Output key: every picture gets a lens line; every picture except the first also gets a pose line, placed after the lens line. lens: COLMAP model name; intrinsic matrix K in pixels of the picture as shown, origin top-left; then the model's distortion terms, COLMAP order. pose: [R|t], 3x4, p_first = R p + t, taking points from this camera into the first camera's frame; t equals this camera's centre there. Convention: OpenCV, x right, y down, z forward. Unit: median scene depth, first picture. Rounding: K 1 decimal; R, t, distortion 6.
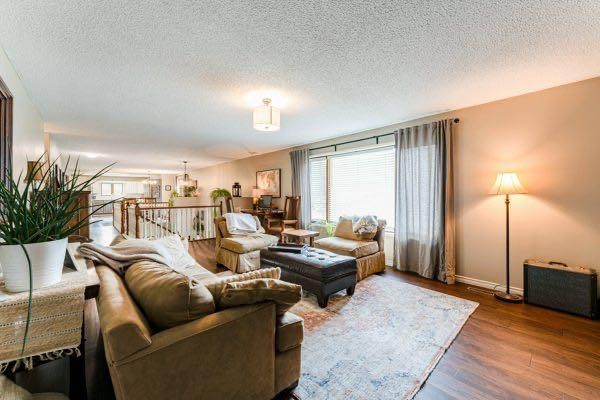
lens RADIAL K [[241.0, 0, 301.7], [0, 241.0, 196.2], [0, 0, 1]] dist [0.000946, -0.000230]
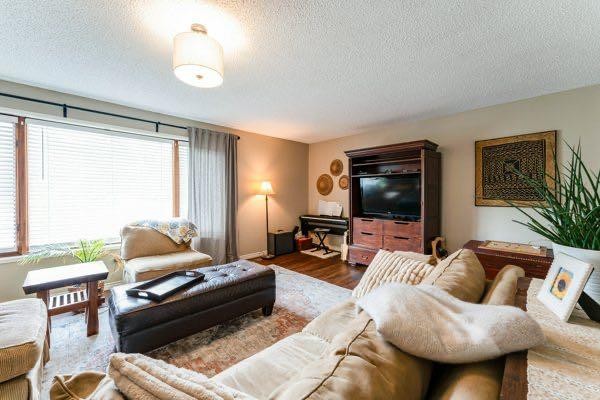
lens RADIAL K [[241.0, 0, 298.3], [0, 241.0, 198.7], [0, 0, 1]] dist [0.000946, -0.000230]
pose [[-0.036696, -0.015609, 0.999205, -0.587028], [0.001931, 0.999875, 0.015690, -0.004567], [-0.999325, 0.002506, -0.036661, 0.632076]]
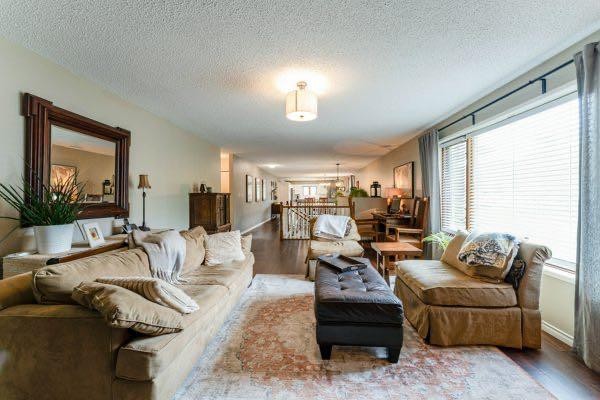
lens RADIAL K [[241.0, 0, 298.1], [0, 241.0, 196.7], [0, 0, 1]] dist [0.000946, -0.000230]
pose [[0.689532, 0.001329, -0.724254, 0.370672], [-0.000096, 0.999998, 0.001744, -0.002531], [0.724255, -0.001132, 0.689531, 0.323421]]
